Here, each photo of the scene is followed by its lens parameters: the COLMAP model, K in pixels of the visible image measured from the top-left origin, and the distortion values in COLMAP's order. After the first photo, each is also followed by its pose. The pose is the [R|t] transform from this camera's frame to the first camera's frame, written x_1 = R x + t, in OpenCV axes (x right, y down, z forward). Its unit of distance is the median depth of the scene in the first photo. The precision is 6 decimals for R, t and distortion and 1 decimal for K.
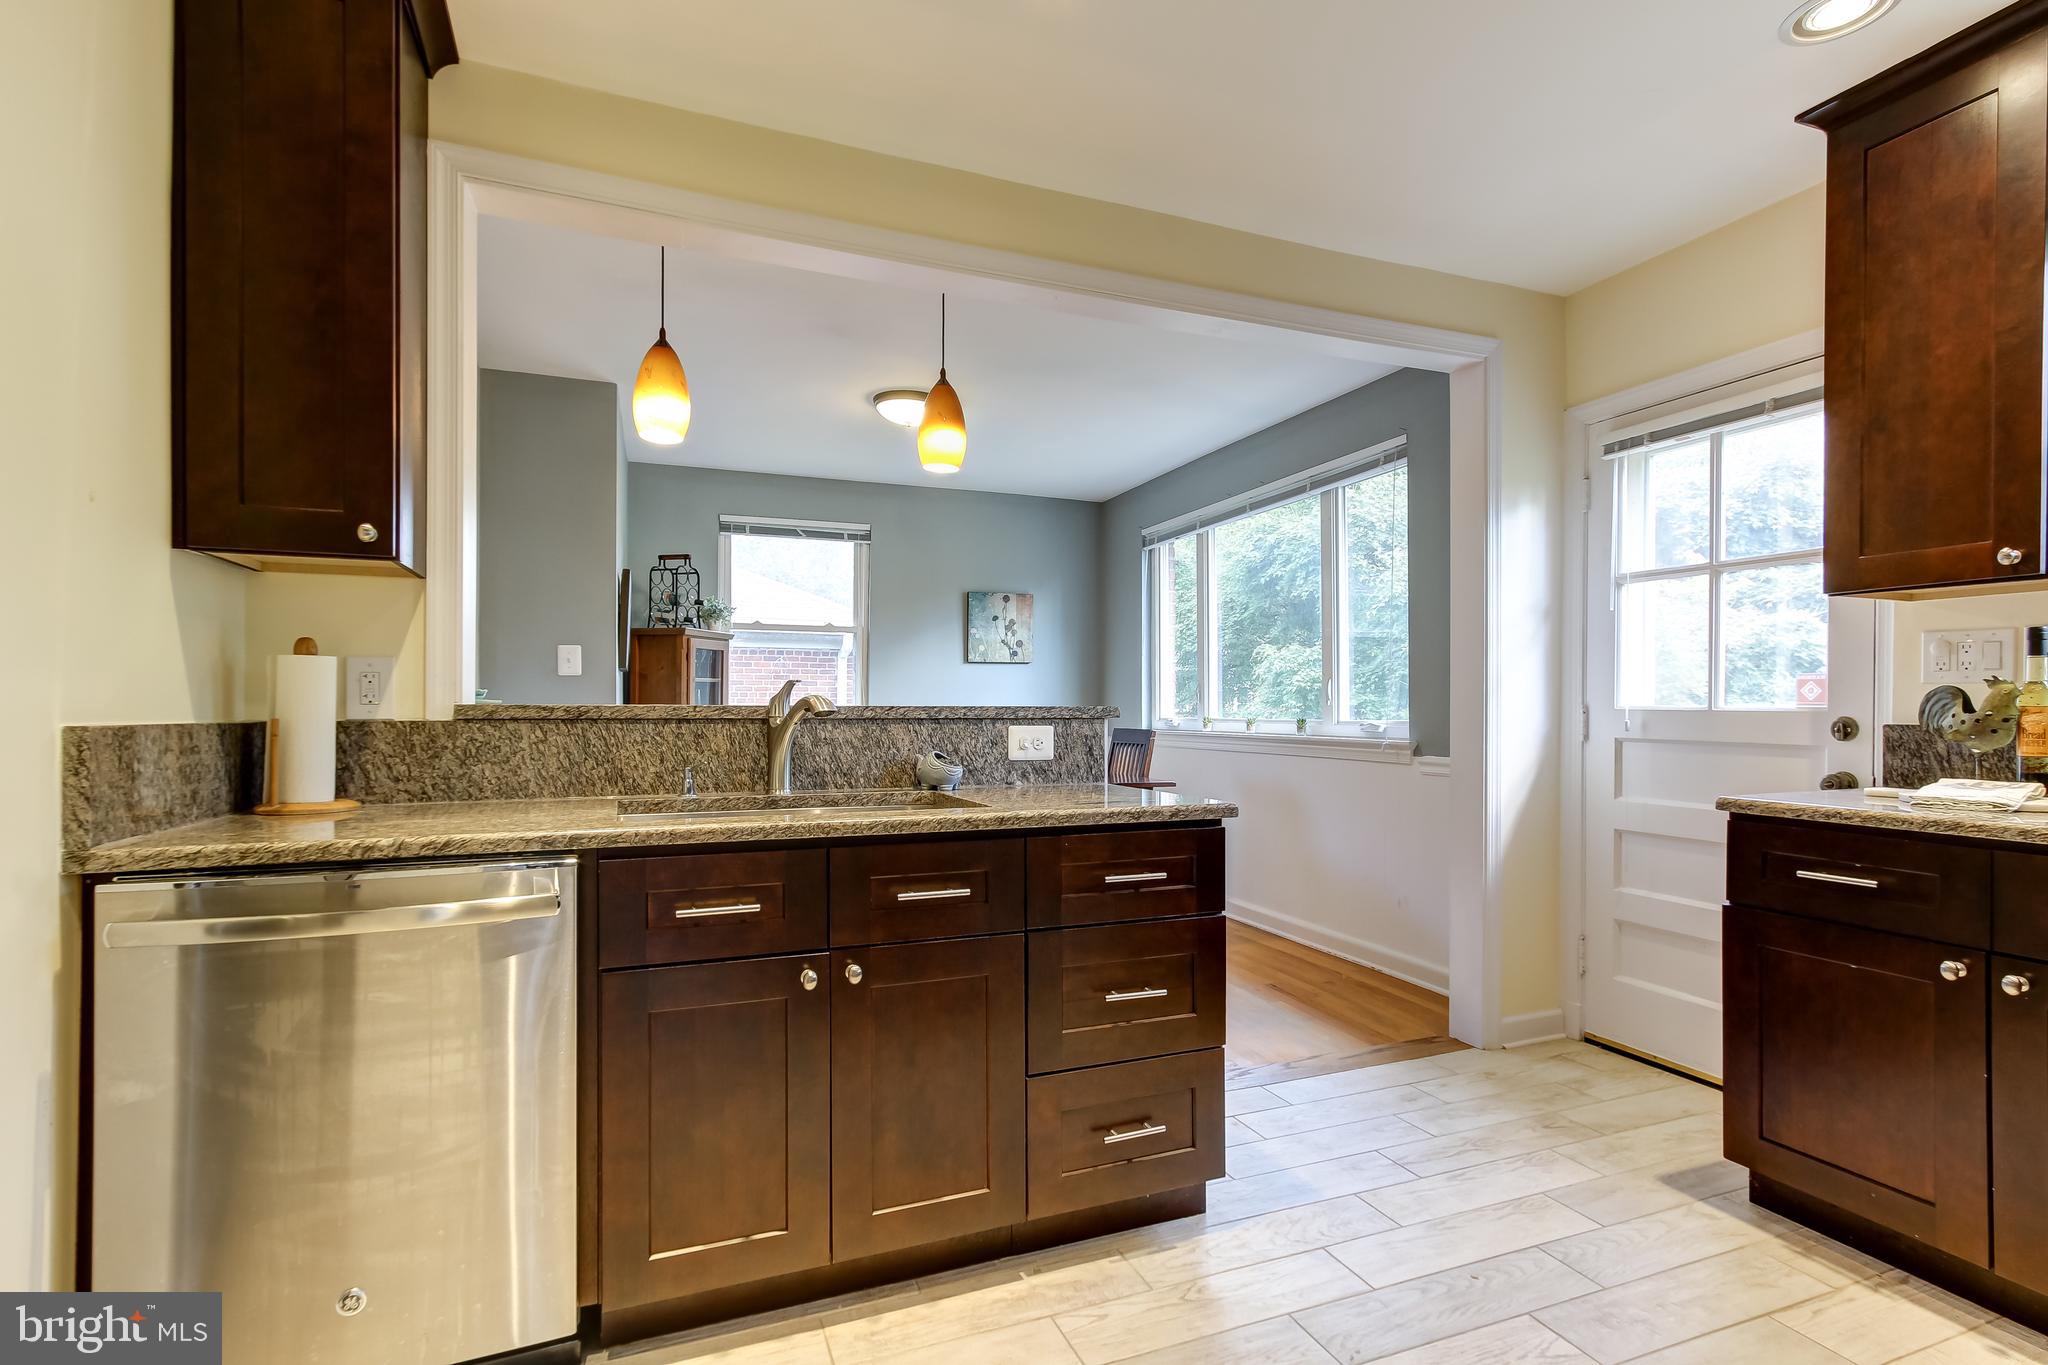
lens RADIAL K [[979.1, 0, 1024.2], [0, 979.1, 702.6], [0, 0, 1]] dist [0.001987, 0.004570]
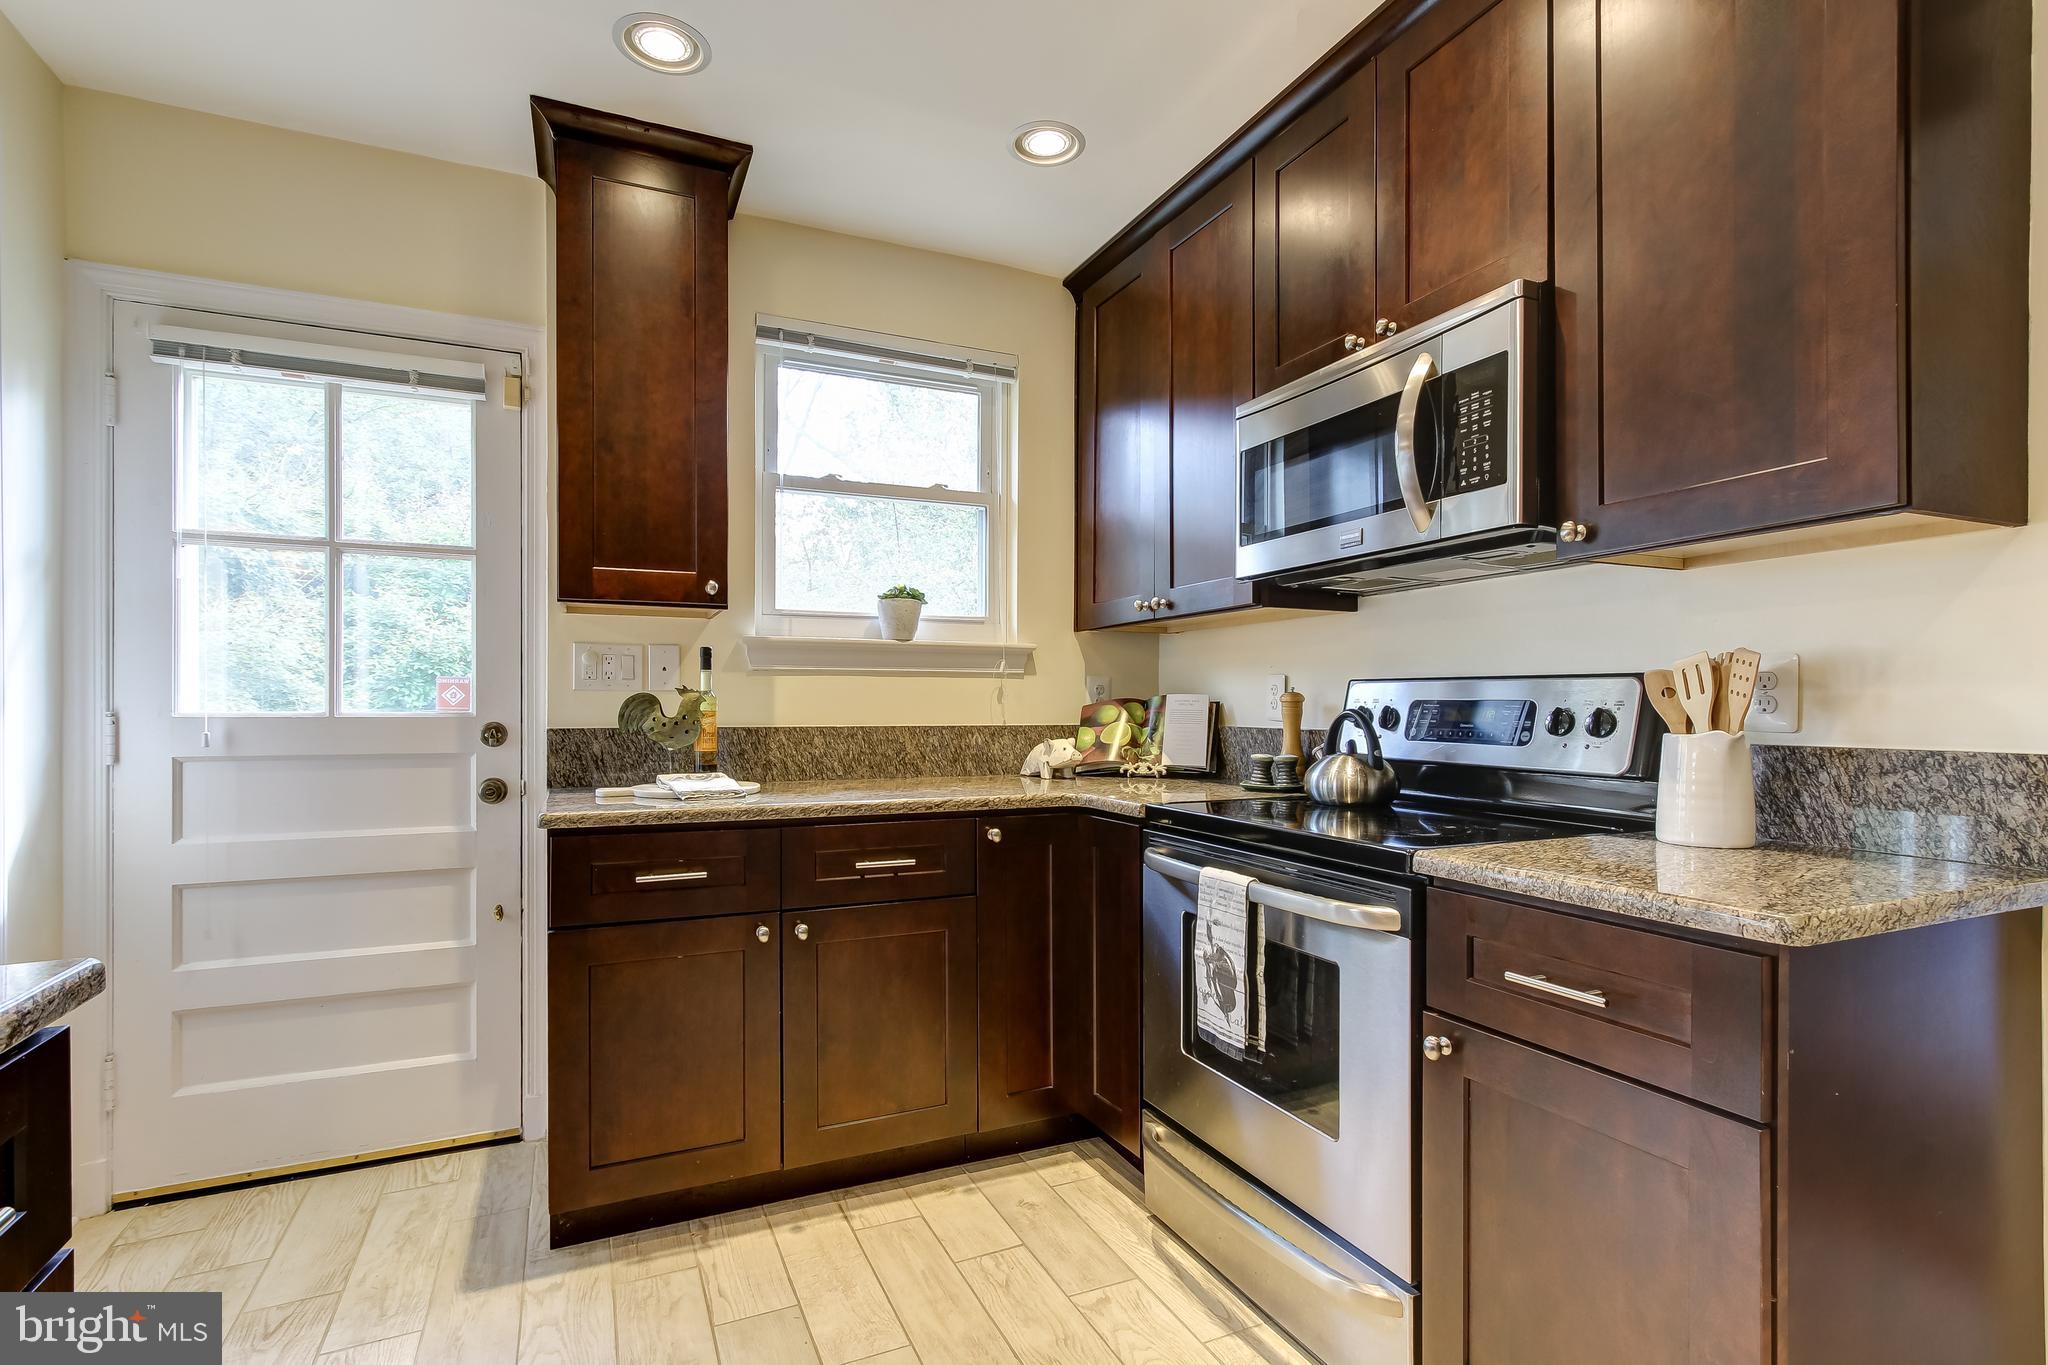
lens RADIAL K [[979.1, 0, 1025.2], [0, 979.1, 704.1], [0, 0, 1]] dist [0.001987, 0.004570]
pose [[-0.050403, 0.000056, 0.998729, -0.156955], [-0.000224, 1.000000, -0.000068, -0.003178], [-0.998729, -0.000227, -0.050403, 0.463606]]
